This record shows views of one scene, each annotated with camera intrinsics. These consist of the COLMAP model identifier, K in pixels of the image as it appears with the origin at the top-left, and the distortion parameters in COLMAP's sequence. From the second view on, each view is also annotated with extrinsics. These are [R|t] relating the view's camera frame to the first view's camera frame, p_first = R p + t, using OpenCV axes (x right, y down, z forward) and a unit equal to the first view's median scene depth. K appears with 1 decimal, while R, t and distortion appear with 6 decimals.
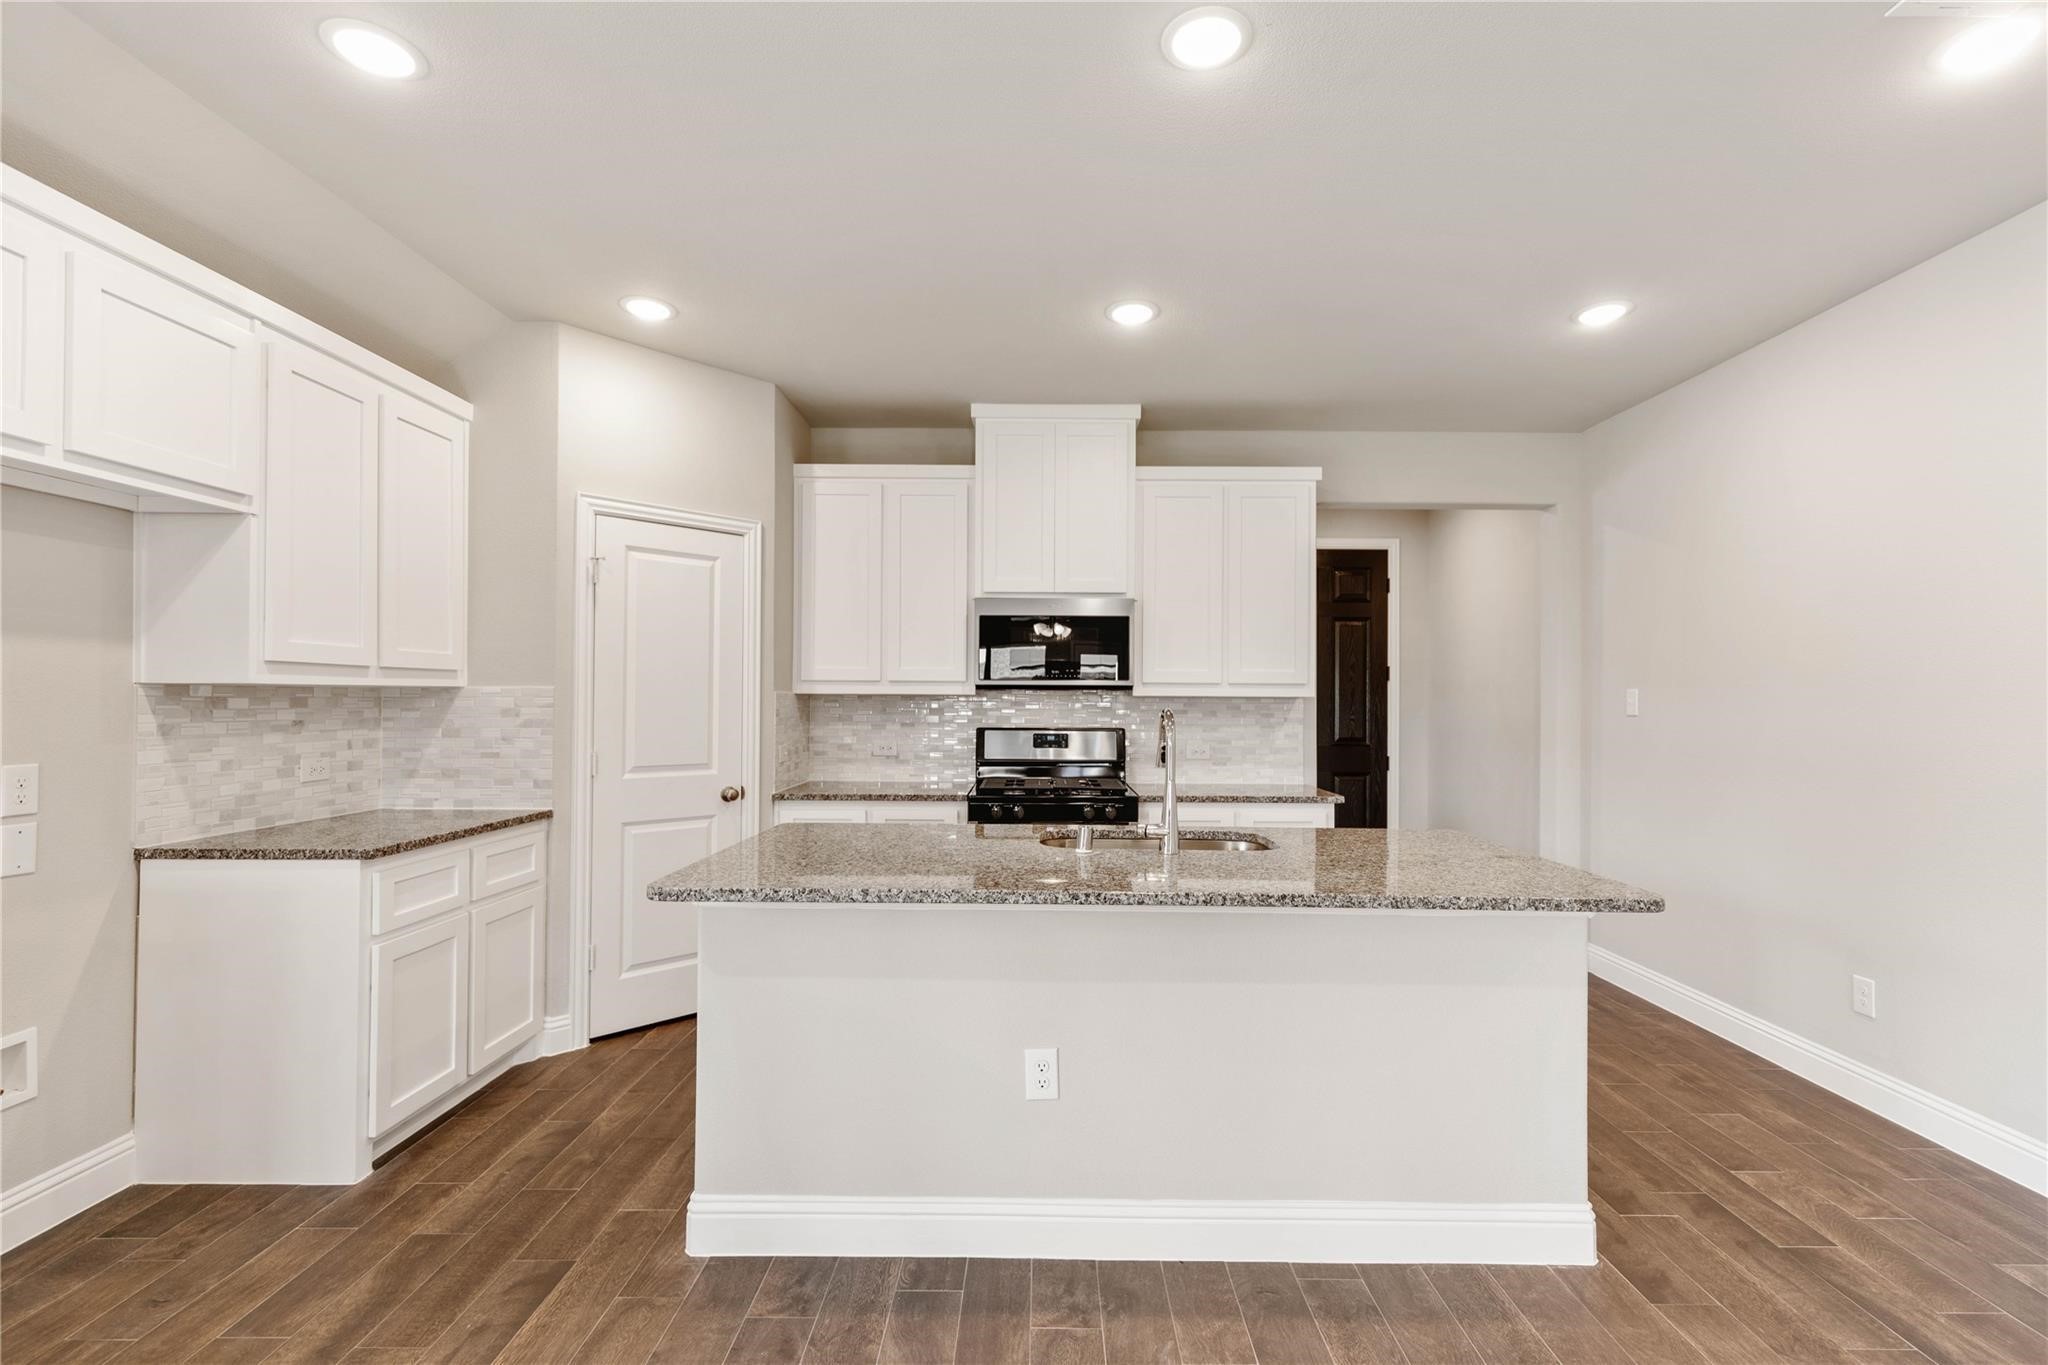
lens RADIAL K [[920.6, 0, 1046.0], [0, 920.6, 689.6], [0, 0, 1]] dist [0.008013, 0.000029]
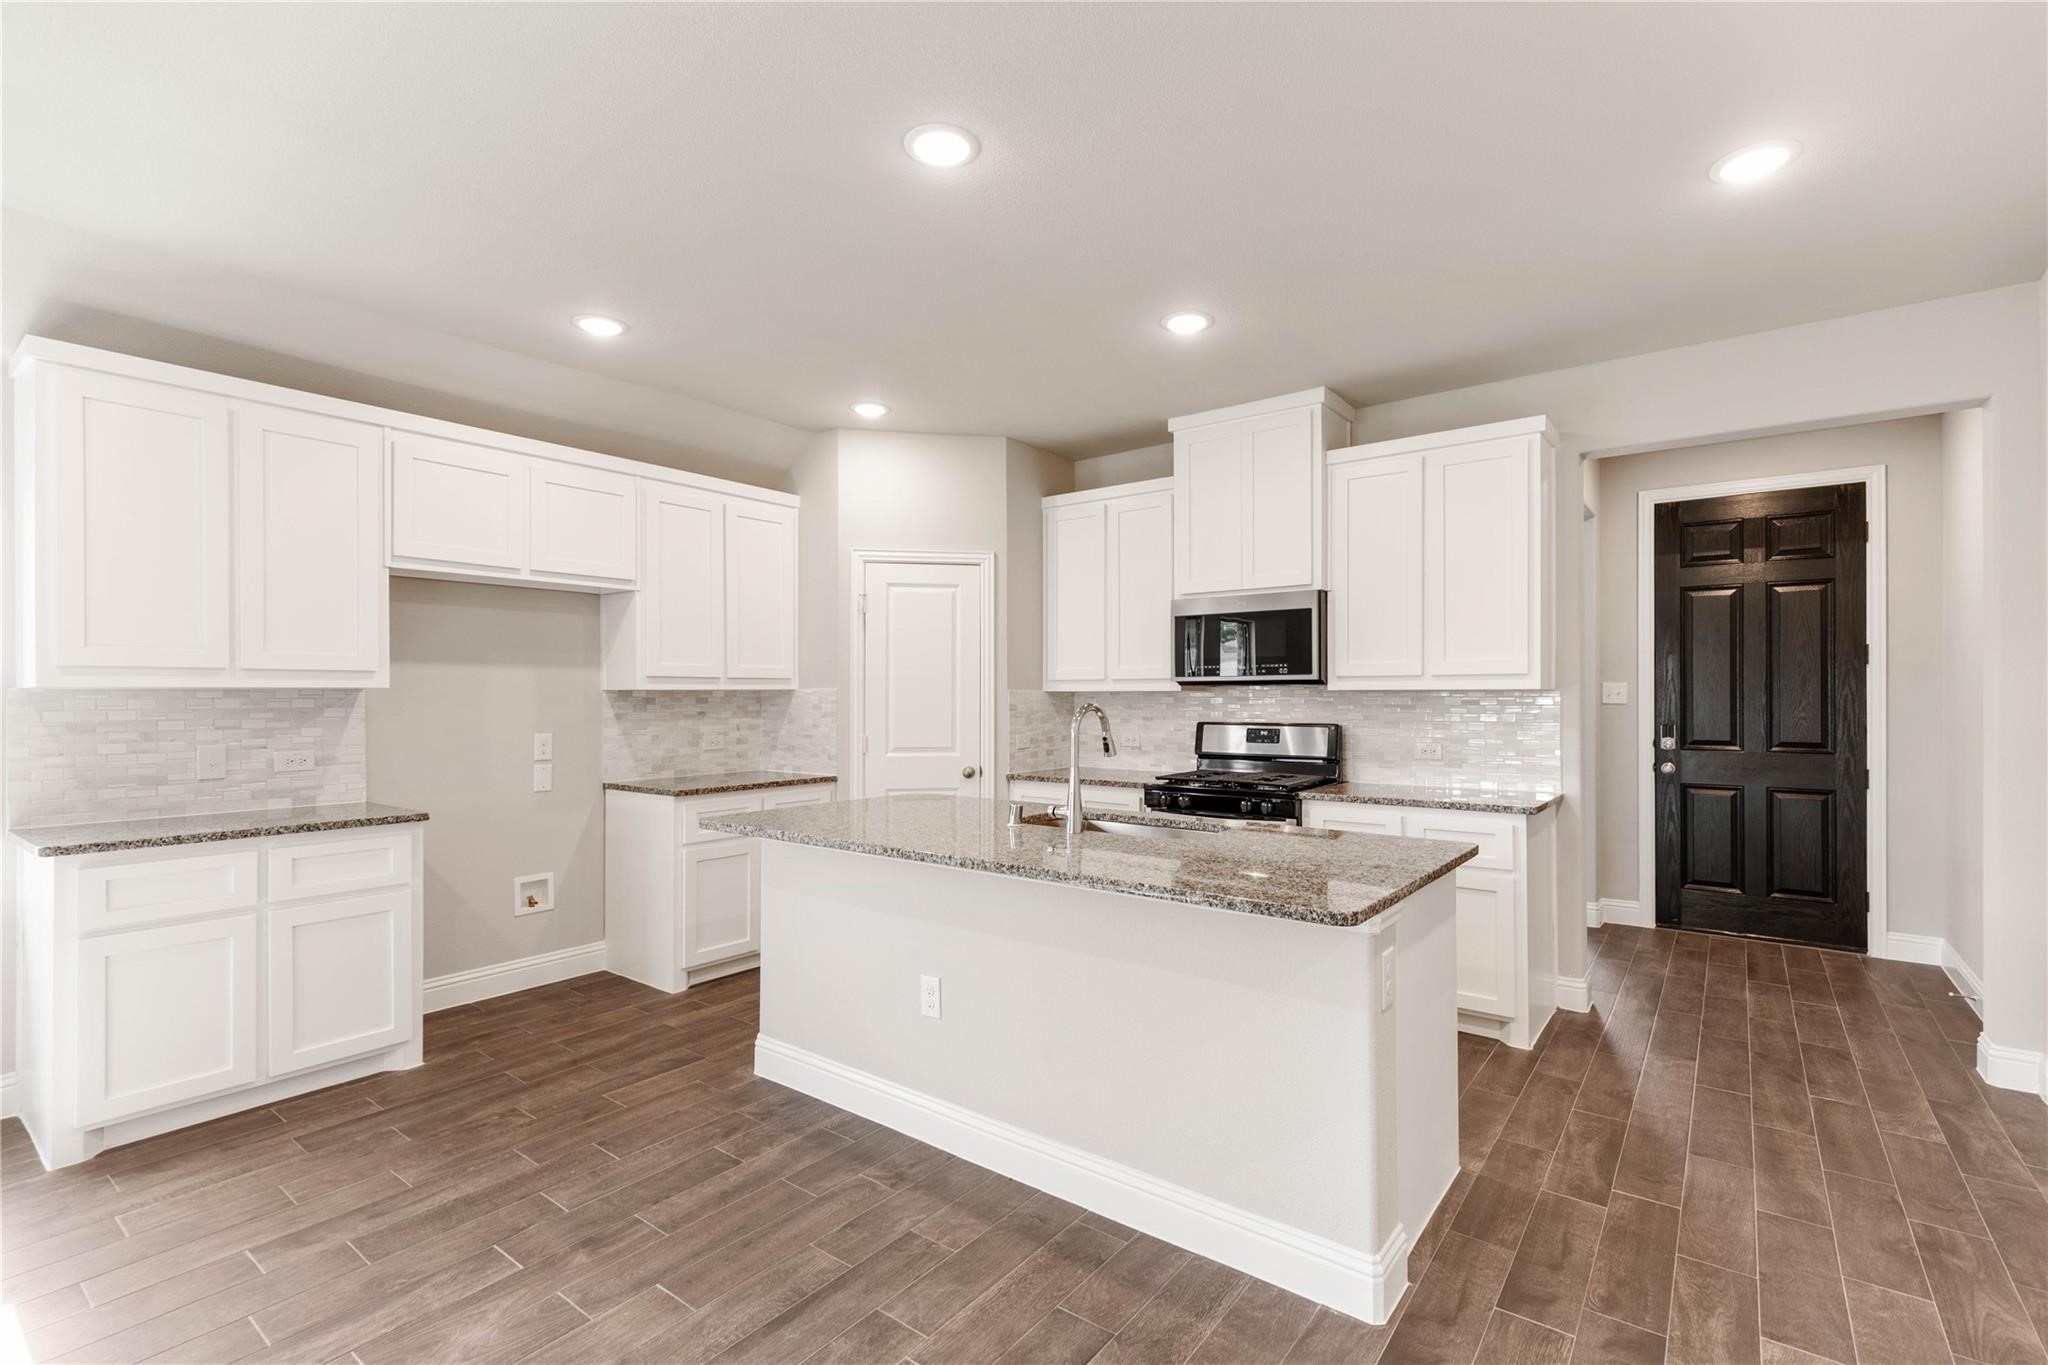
lens RADIAL K [[920.6, 0, 1045.2], [0, 920.6, 691.8], [0, 0, 1]] dist [0.008013, 0.000029]
pose [[0.799621, -0.011026, -0.600404, 0.581007], [0.014077, 0.999901, 0.000386, 0.005528], [0.600340, -0.008761, 0.799697, 0.069295]]
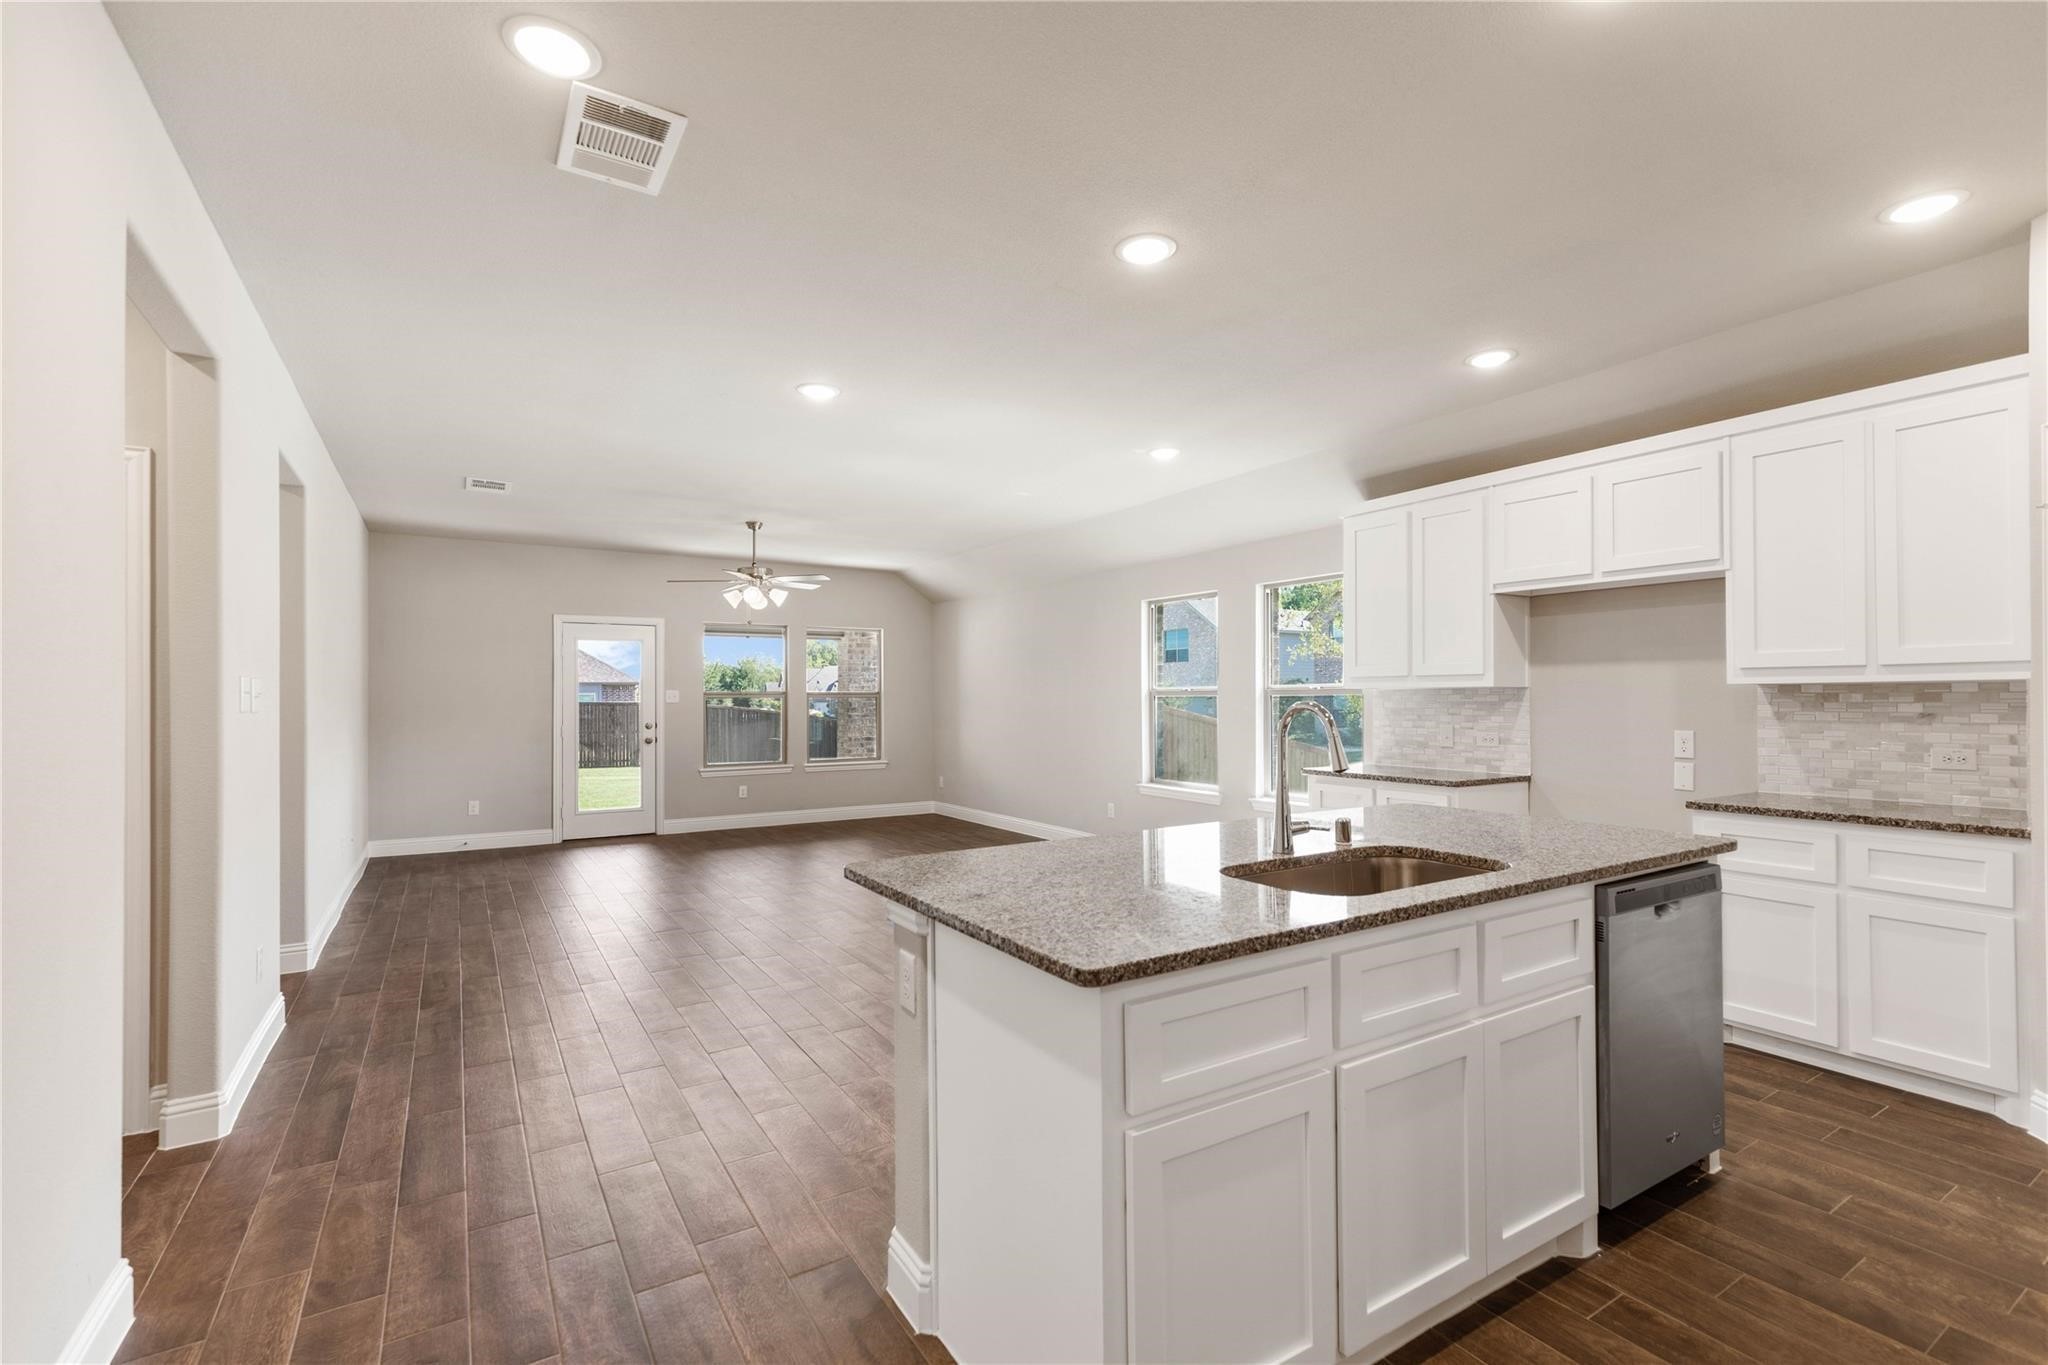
lens RADIAL K [[920.6, 0, 1048.8], [0, 920.6, 697.2], [0, 0, 1]] dist [0.008013, 0.000029]
pose [[-0.841825, -0.001677, -0.539748, 0.642433], [0.006153, 0.999900, -0.012704, 0.019789], [0.539715, -0.014016, -0.841731, 1.256196]]
